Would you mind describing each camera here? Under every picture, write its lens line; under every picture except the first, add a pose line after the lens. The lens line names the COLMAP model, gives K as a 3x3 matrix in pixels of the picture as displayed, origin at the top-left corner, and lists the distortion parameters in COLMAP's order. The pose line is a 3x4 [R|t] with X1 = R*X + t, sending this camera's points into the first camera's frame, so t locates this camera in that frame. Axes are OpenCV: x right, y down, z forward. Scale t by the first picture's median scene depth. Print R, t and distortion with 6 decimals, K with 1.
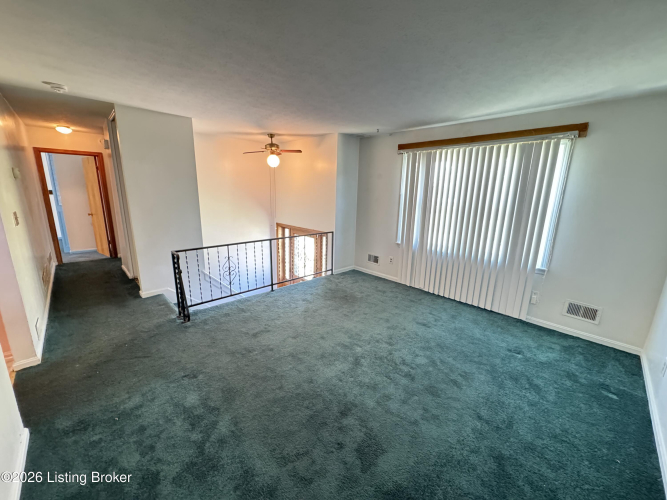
lens RADIAL K [[264.9, 0, 334.6], [0, 264.9, 249.4], [0, 0, 1]] dist [-0.001052, 0.000059]
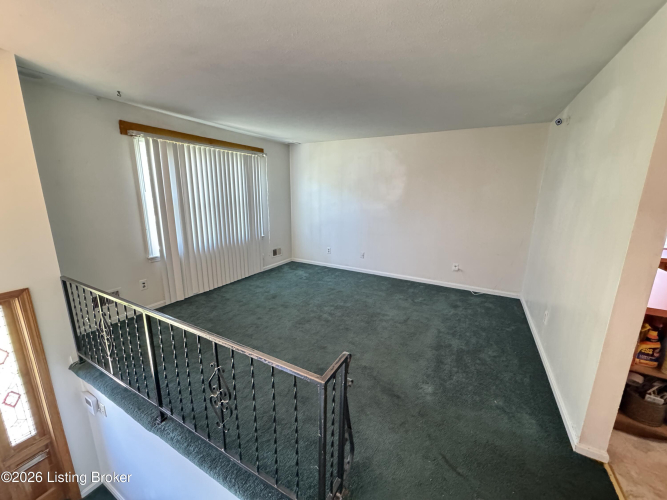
lens RADIAL K [[264.9, 0, 334.9], [0, 264.9, 249.5], [0, 0, 1]] dist [-0.001052, 0.000059]
pose [[-0.285840, -0.233635, 0.929360, -0.782583], [0.190229, 0.936688, 0.293986, -0.217457], [-0.939206, 0.260825, -0.223299, 0.881627]]
